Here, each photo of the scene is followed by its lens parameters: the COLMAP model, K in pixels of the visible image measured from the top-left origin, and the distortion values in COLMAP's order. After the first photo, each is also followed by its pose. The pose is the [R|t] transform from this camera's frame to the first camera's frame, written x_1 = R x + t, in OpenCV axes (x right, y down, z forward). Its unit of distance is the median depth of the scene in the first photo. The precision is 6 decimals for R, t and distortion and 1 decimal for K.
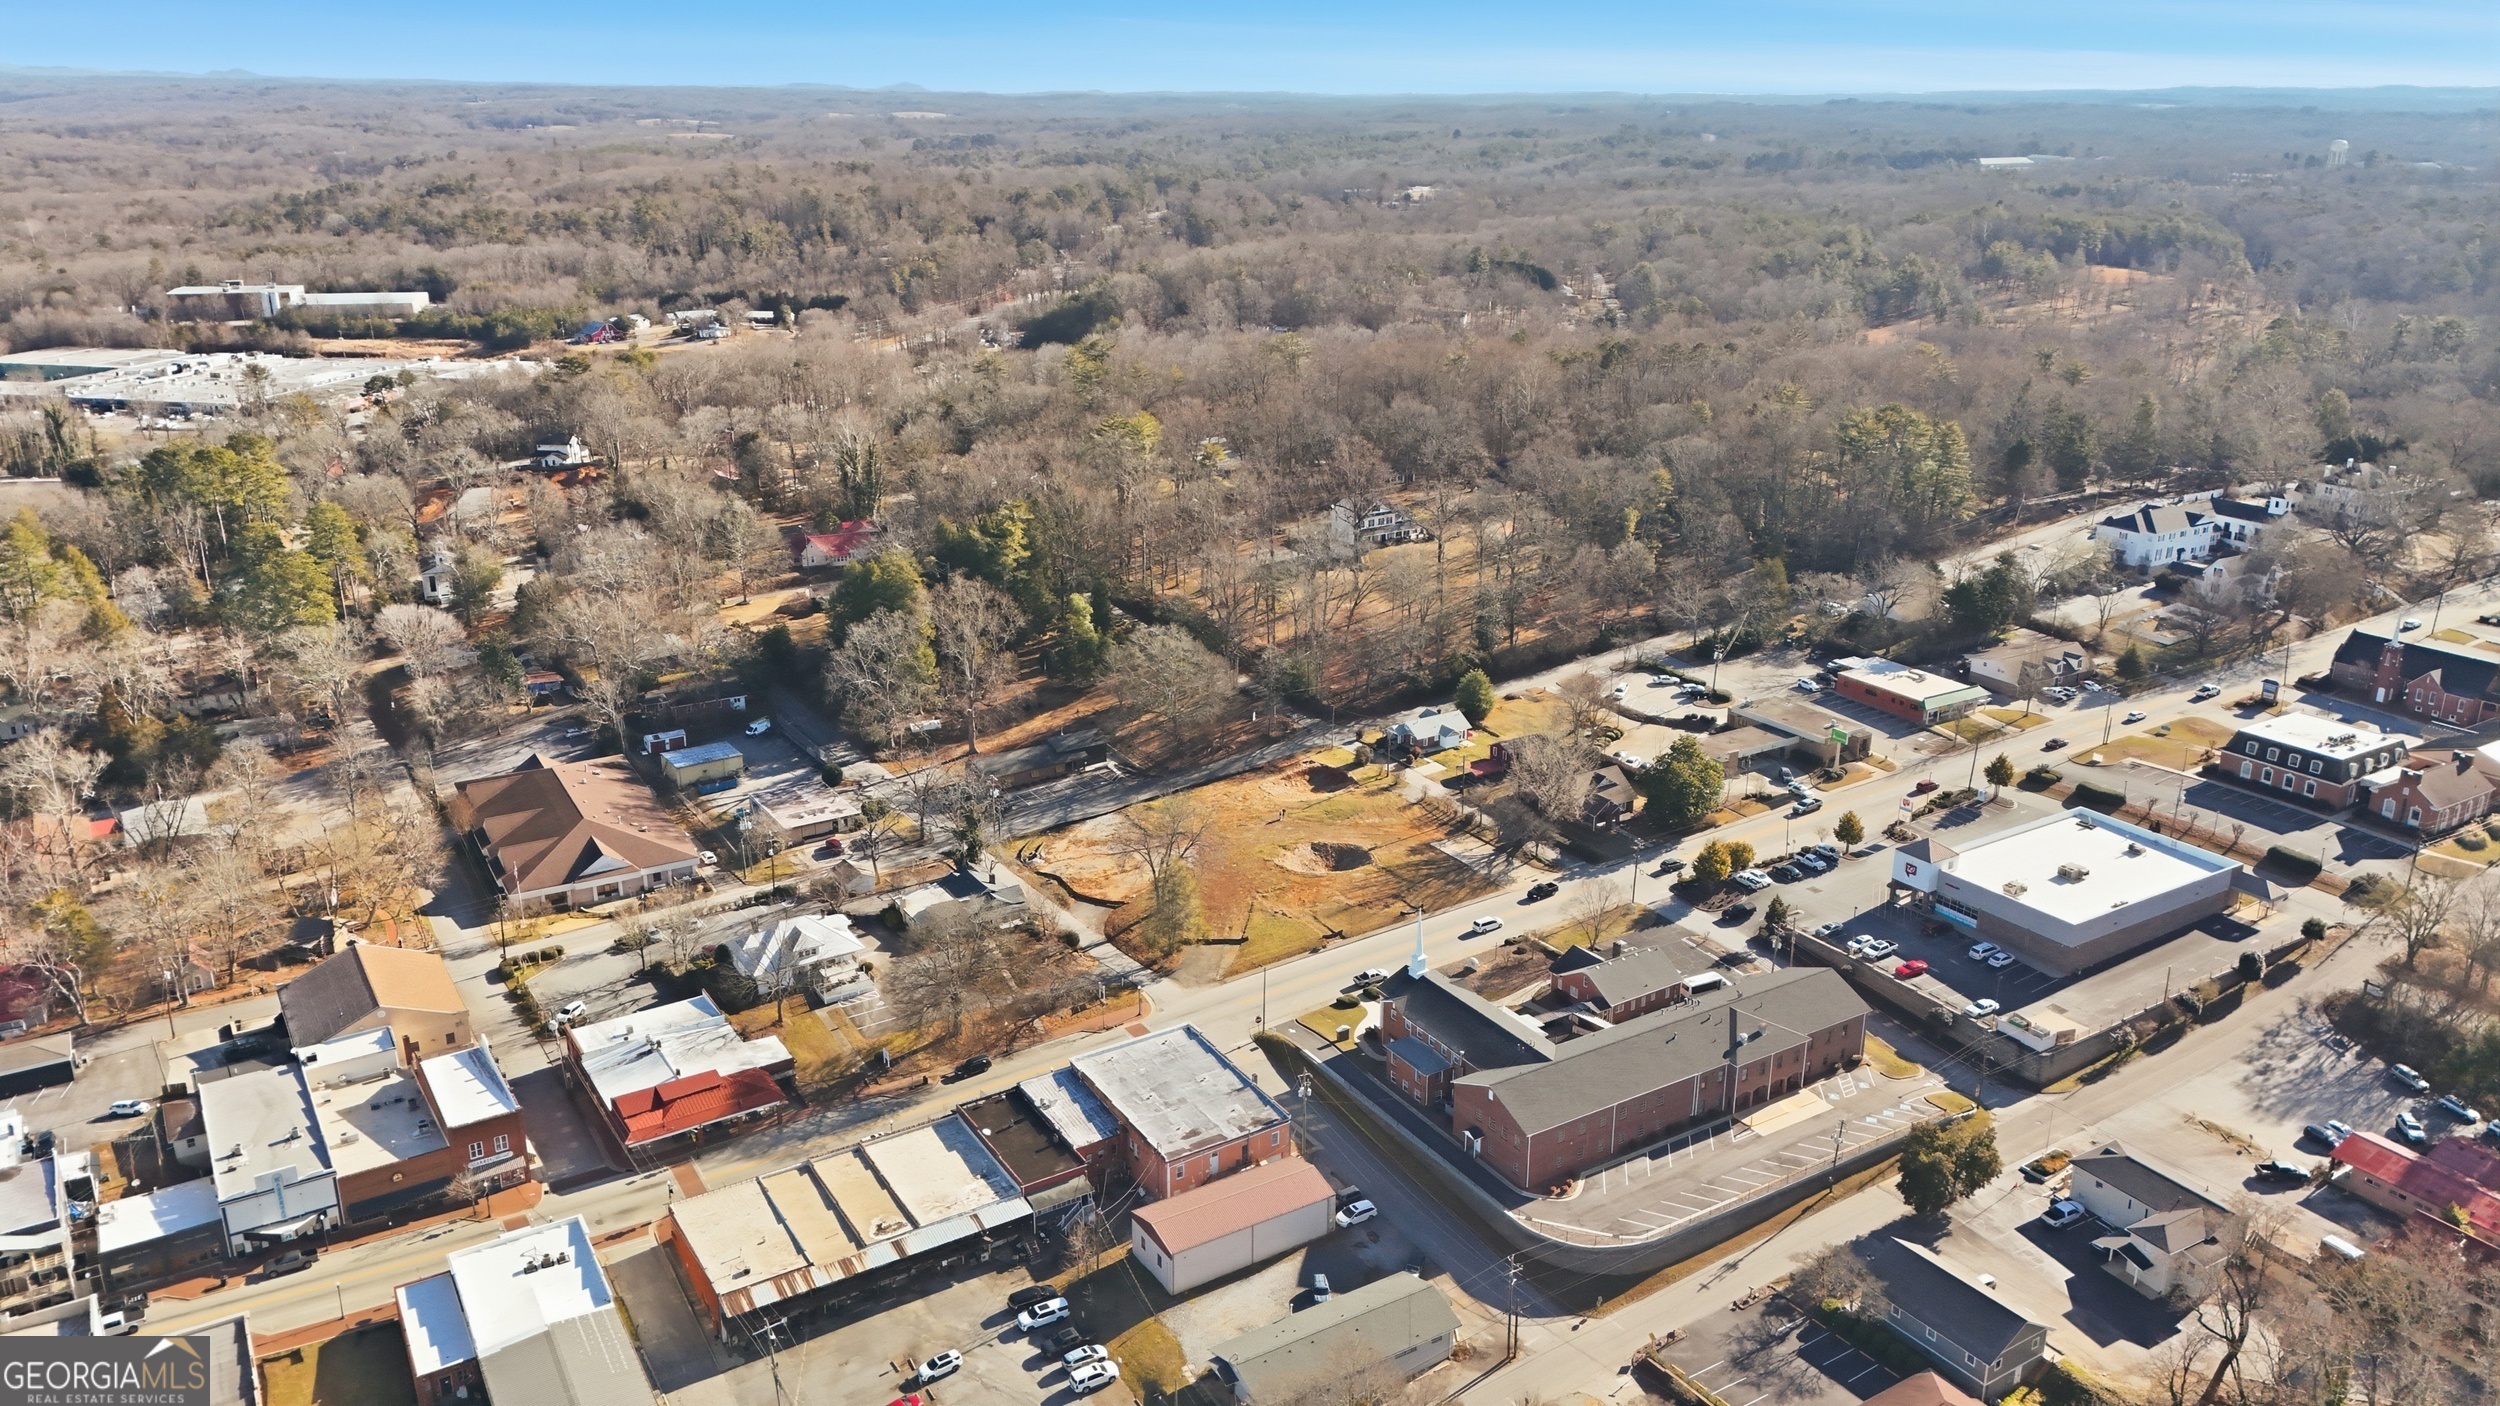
lens RADIAL K [[1813.4, 0, 1257.1], [0, 1813.4, 706.9], [0, 0, 1]] dist [0.062708, -0.042212]
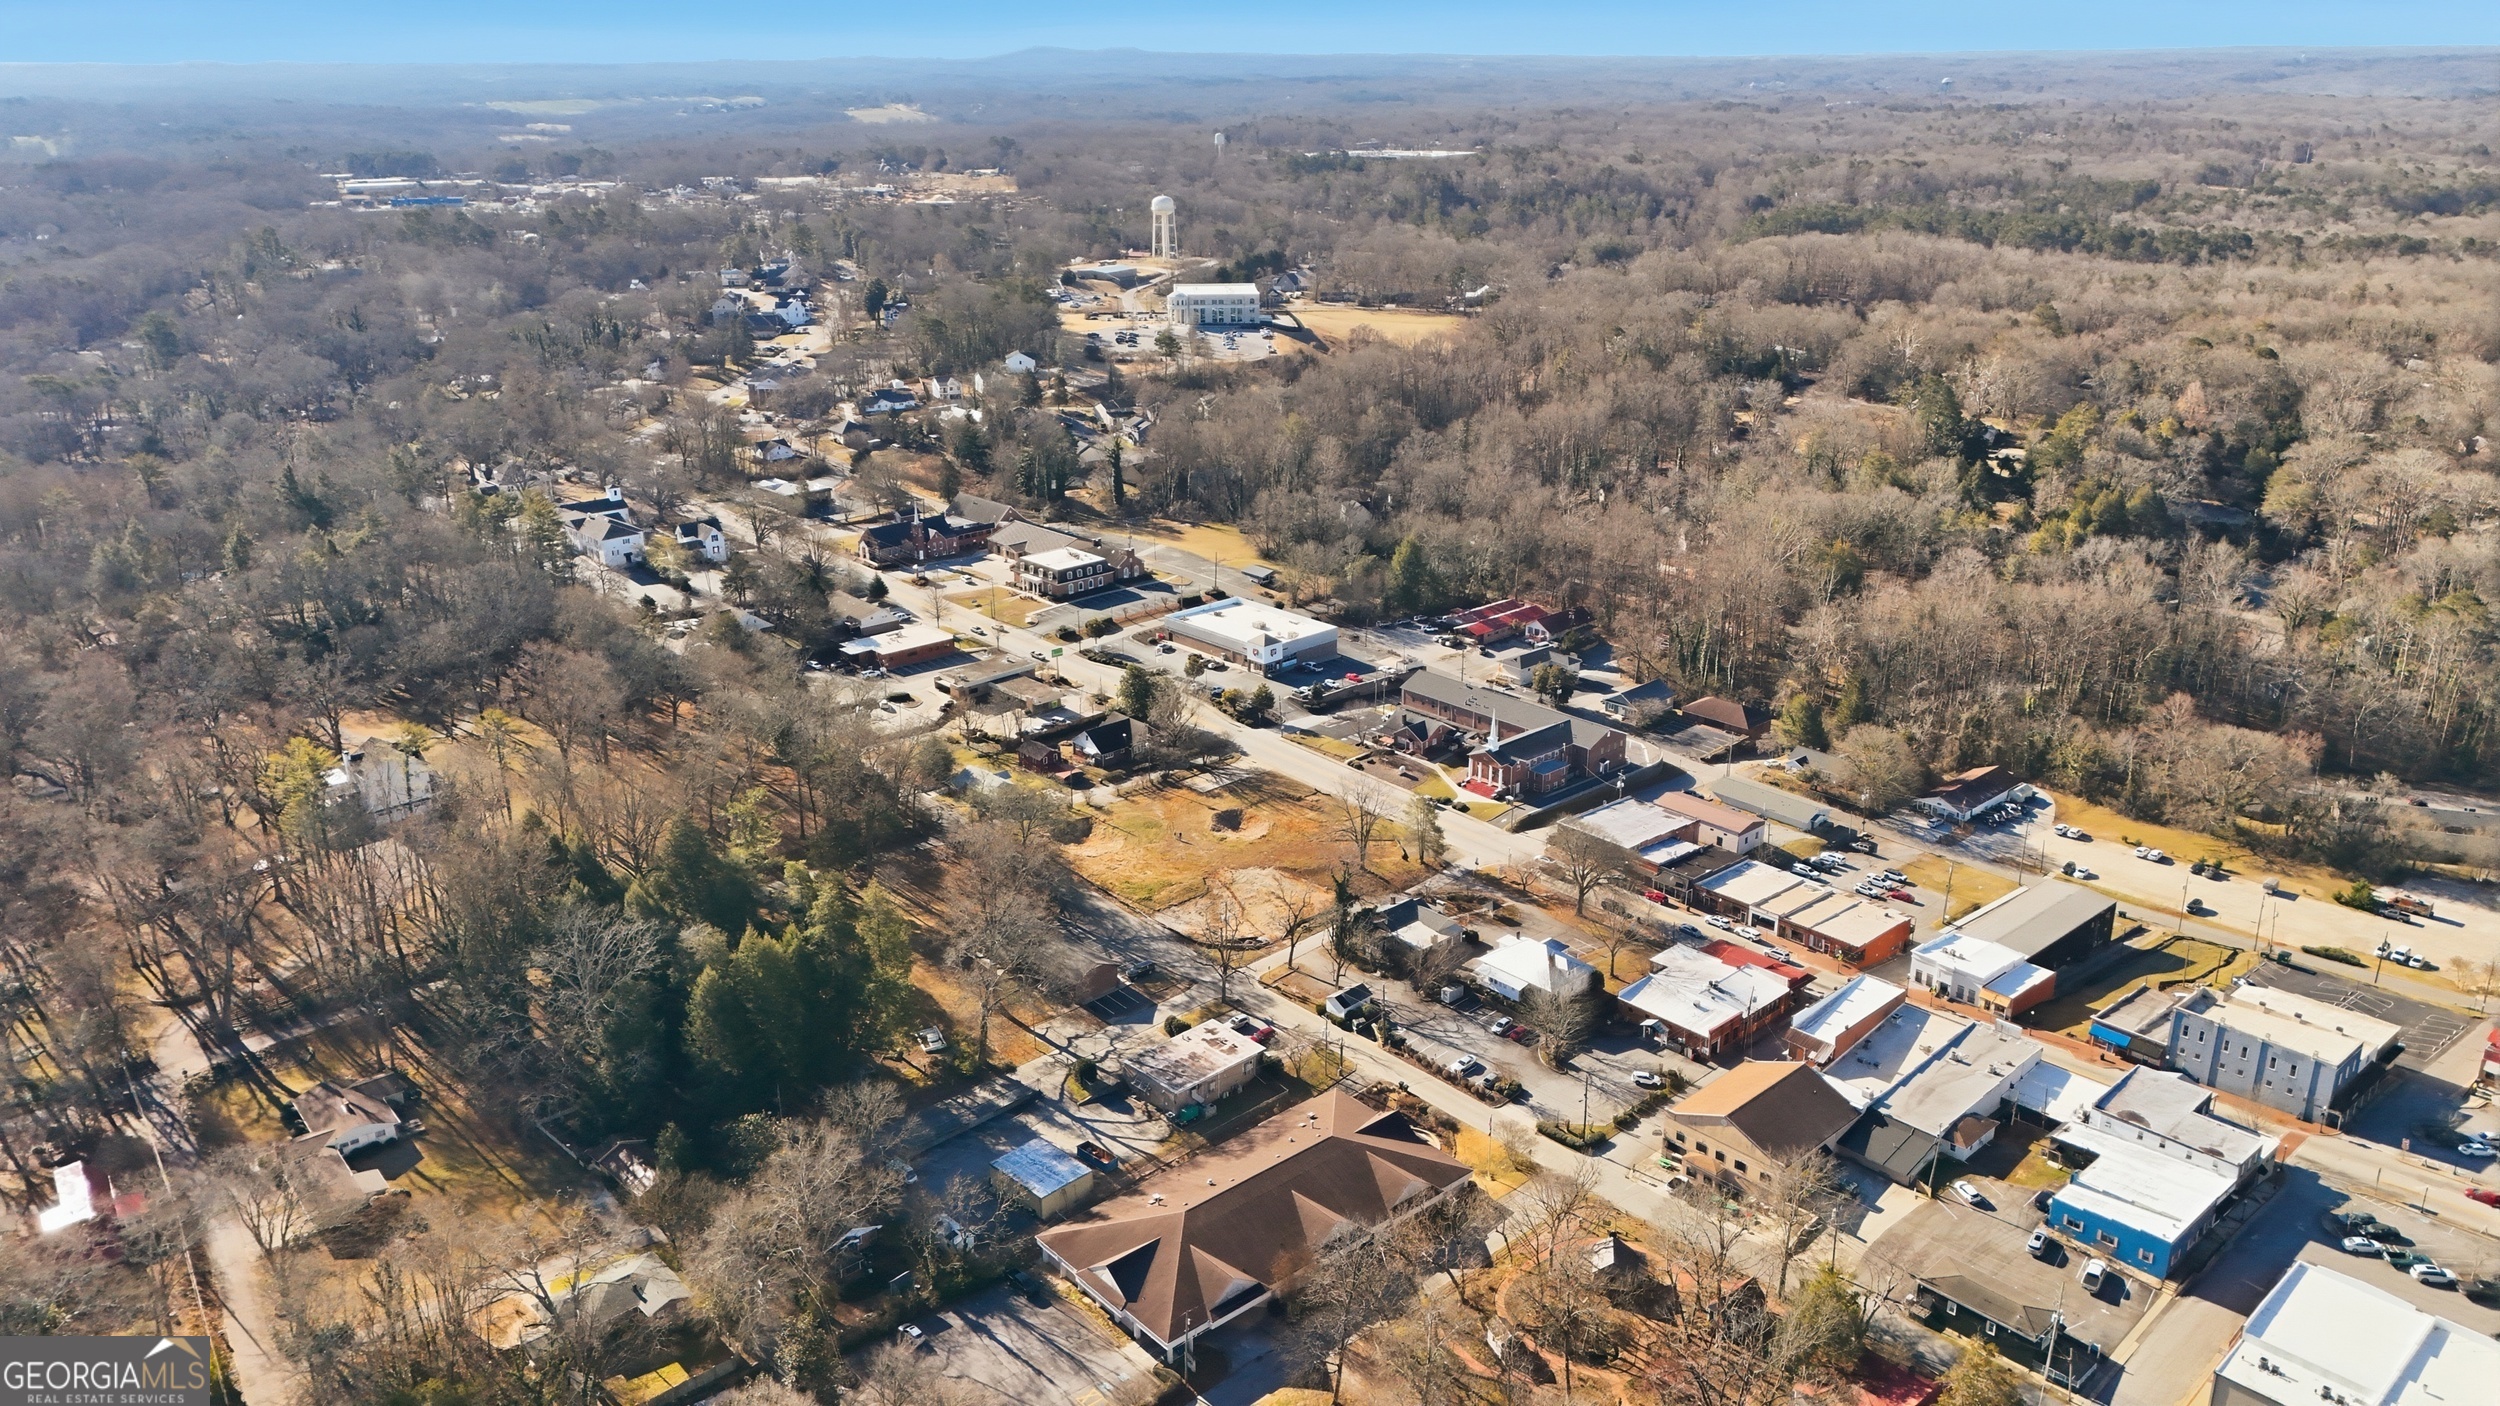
lens RADIAL K [[1813.4, 0, 1256.0], [0, 1813.4, 691.7], [0, 0, 1]] dist [0.062708, -0.042212]
pose [[-0.175147, -0.329428, 0.927793, -1.032707], [0.322399, 0.871212, 0.370200, -0.431051], [-0.930259, 0.363959, -0.046383, 0.930166]]
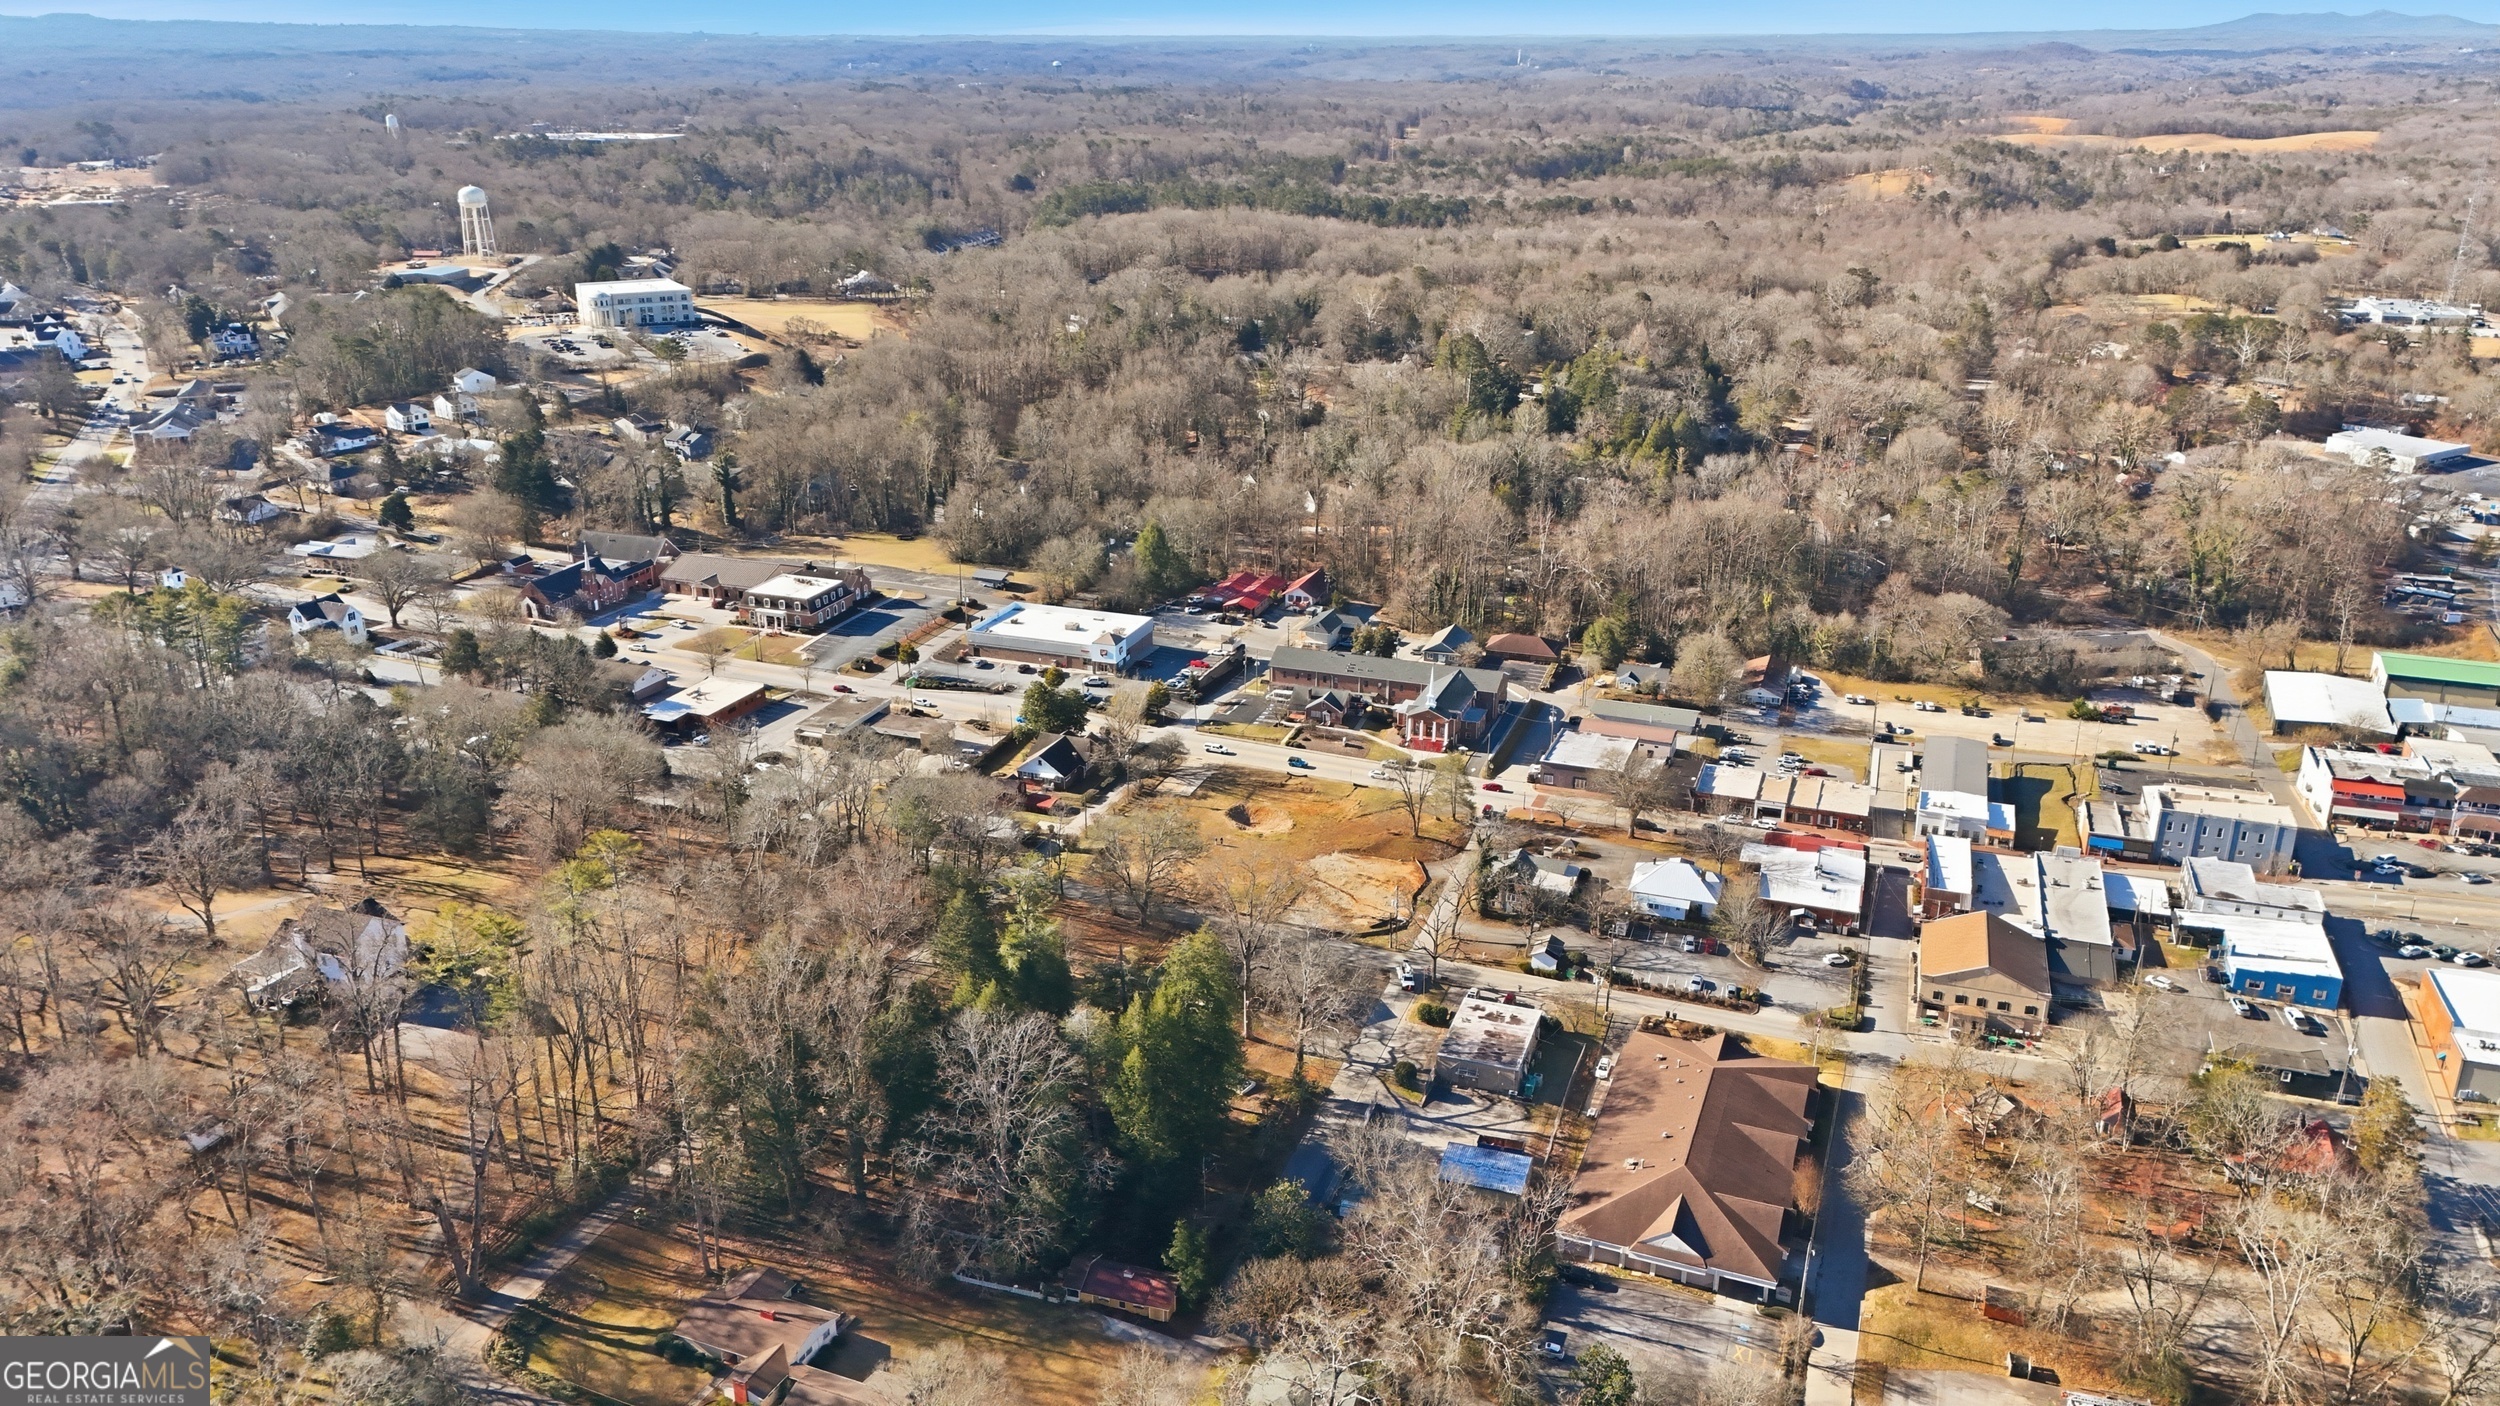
lens RADIAL K [[1813.4, 0, 1252.3], [0, 1813.4, 709.8], [0, 0, 1]] dist [0.062708, -0.042212]
pose [[-0.609466, -0.281833, 0.741027, -0.801766], [0.252071, 0.817295, 0.518159, -0.581454], [-0.751672, 0.502592, -0.427072, 1.380525]]
